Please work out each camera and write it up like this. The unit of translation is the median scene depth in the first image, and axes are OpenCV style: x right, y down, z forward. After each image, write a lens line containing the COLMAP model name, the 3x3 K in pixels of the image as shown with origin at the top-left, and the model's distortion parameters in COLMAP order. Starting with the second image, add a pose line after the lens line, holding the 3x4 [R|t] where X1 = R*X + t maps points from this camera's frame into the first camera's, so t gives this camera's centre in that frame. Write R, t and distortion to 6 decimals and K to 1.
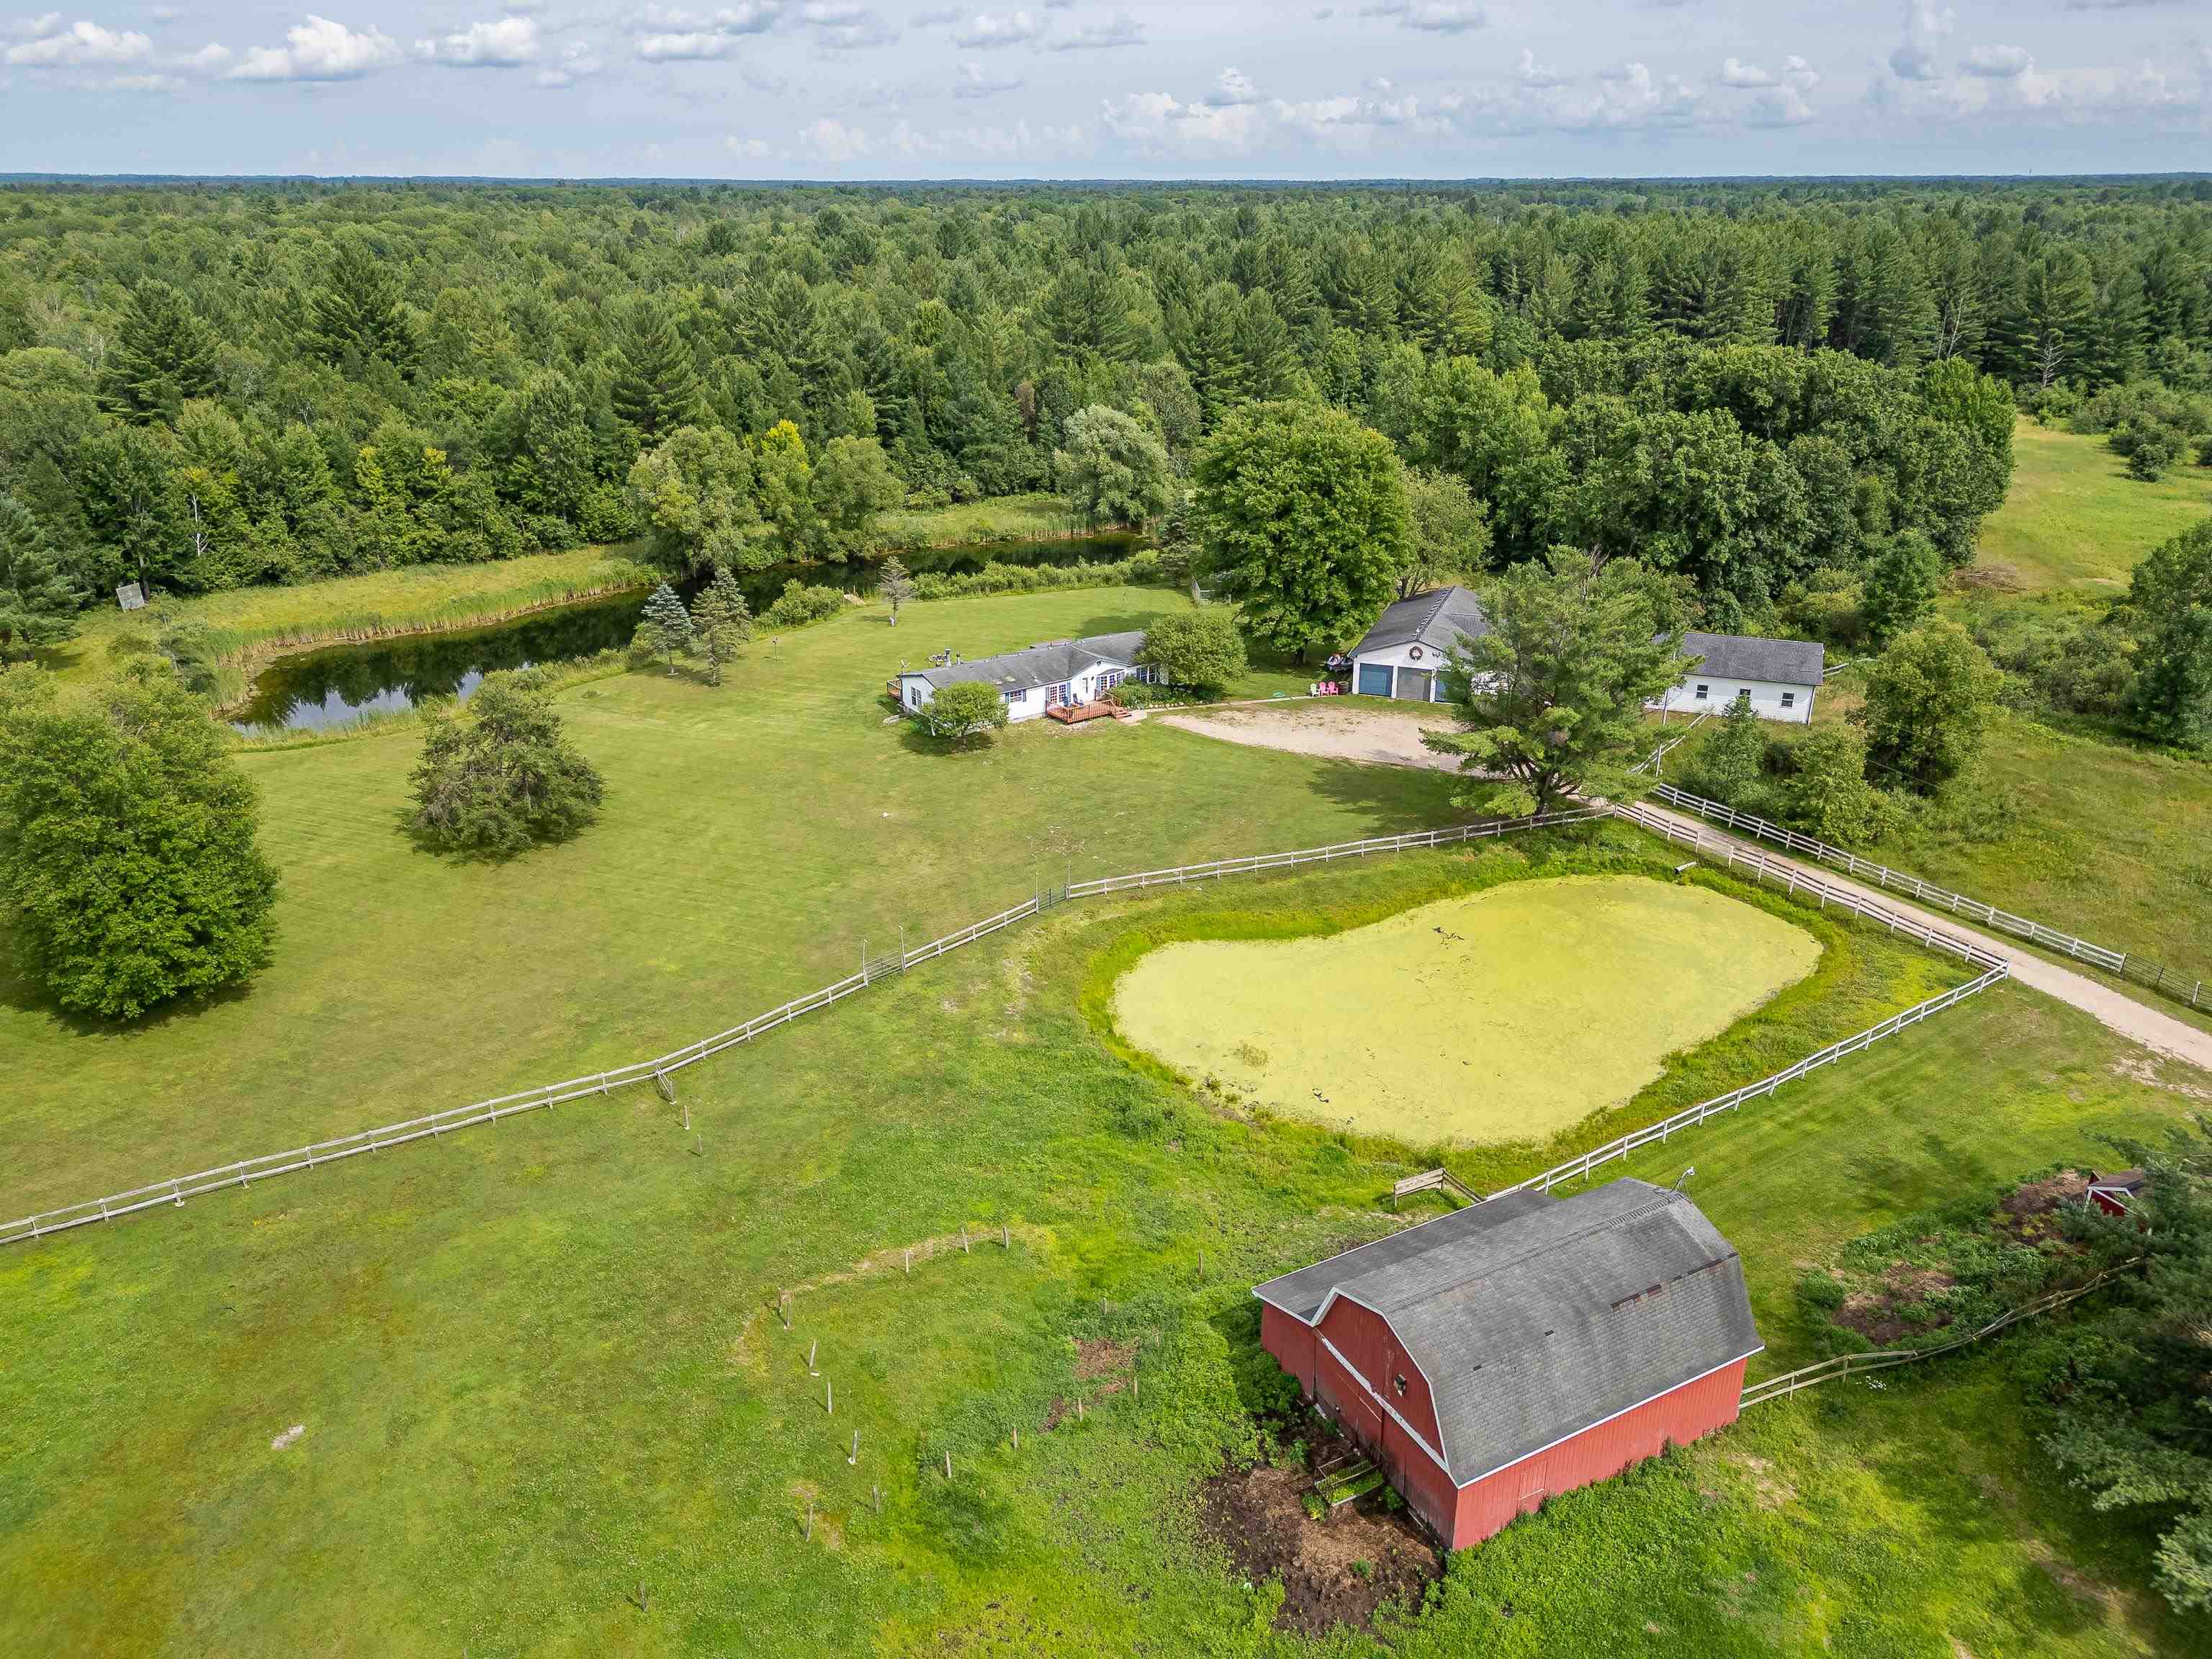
lens RADIAL K [[1491.0, 0, 1106.0], [0, 1491.0, 829.5], [0, 0, 1]] dist [0.025741, -0.033924]
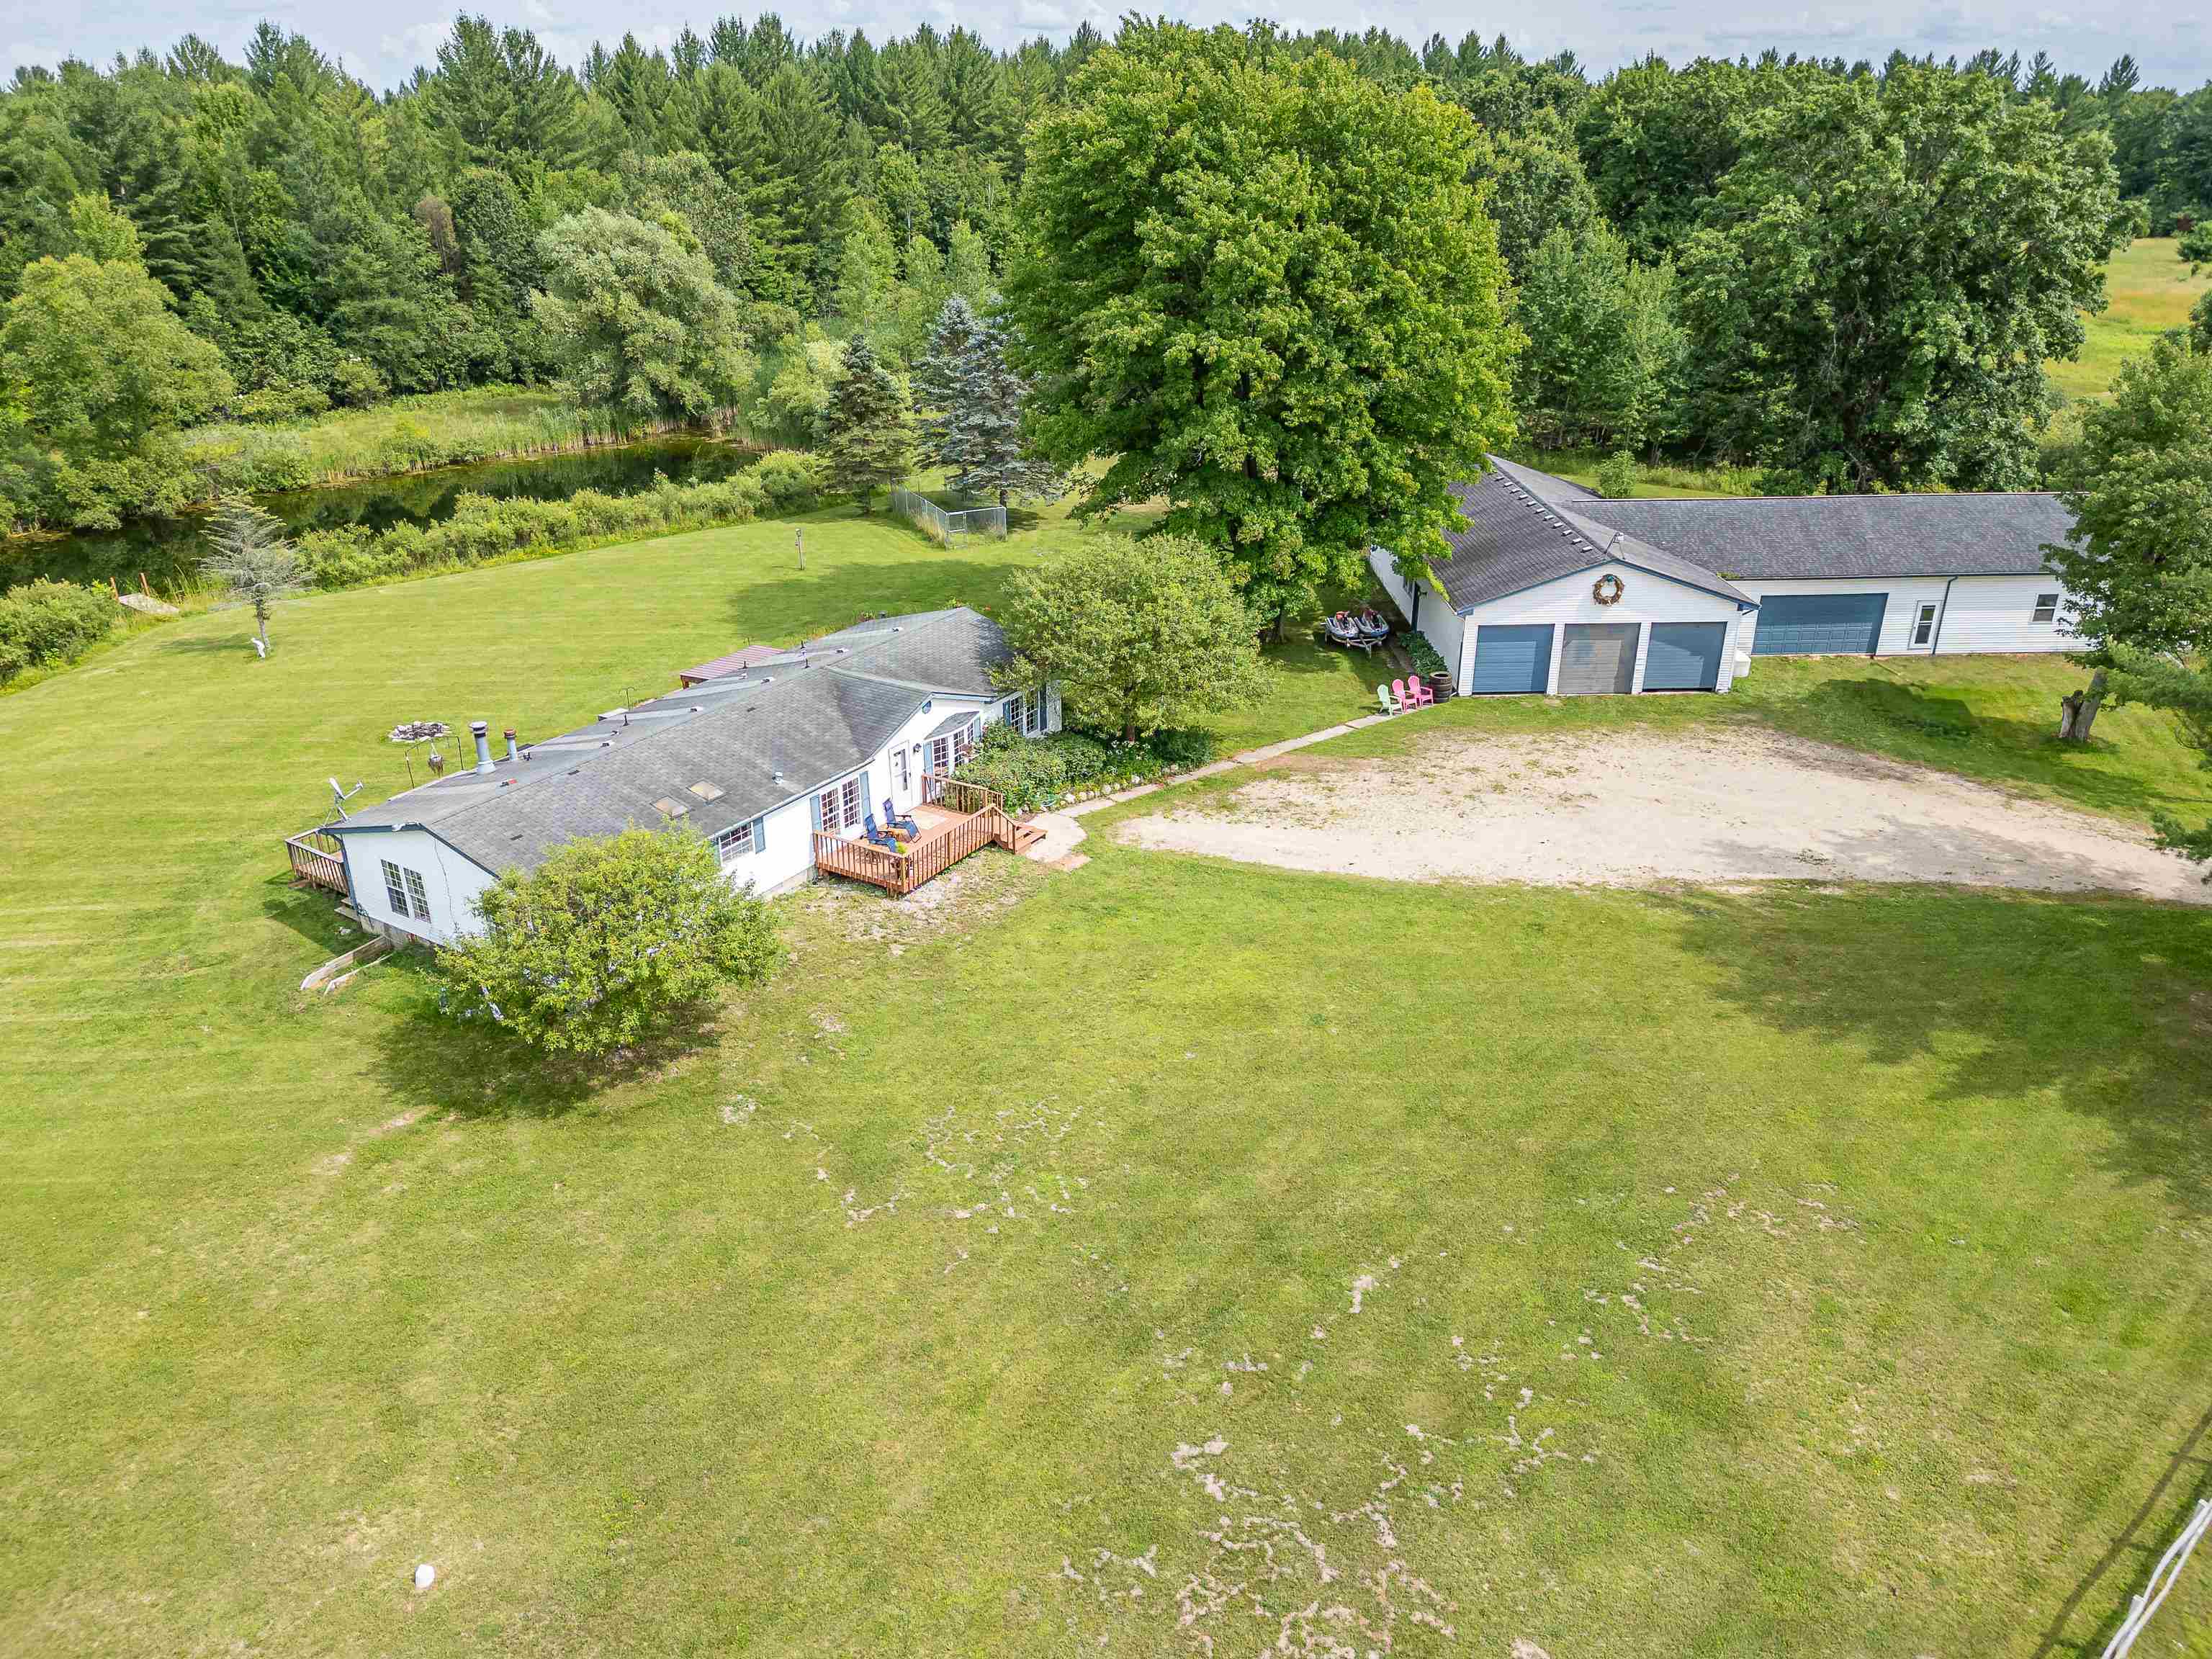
lens RADIAL K [[1491.0, 0, 1106.0], [0, 1491.0, 829.5], [0, 0, 1]] dist [0.025741, -0.033924]
pose [[0.922192, -0.159730, 0.352204, -0.068581], [0.147763, 0.987153, 0.060792, -0.067849], [-0.357389, -0.004019, 0.933947, 0.447087]]
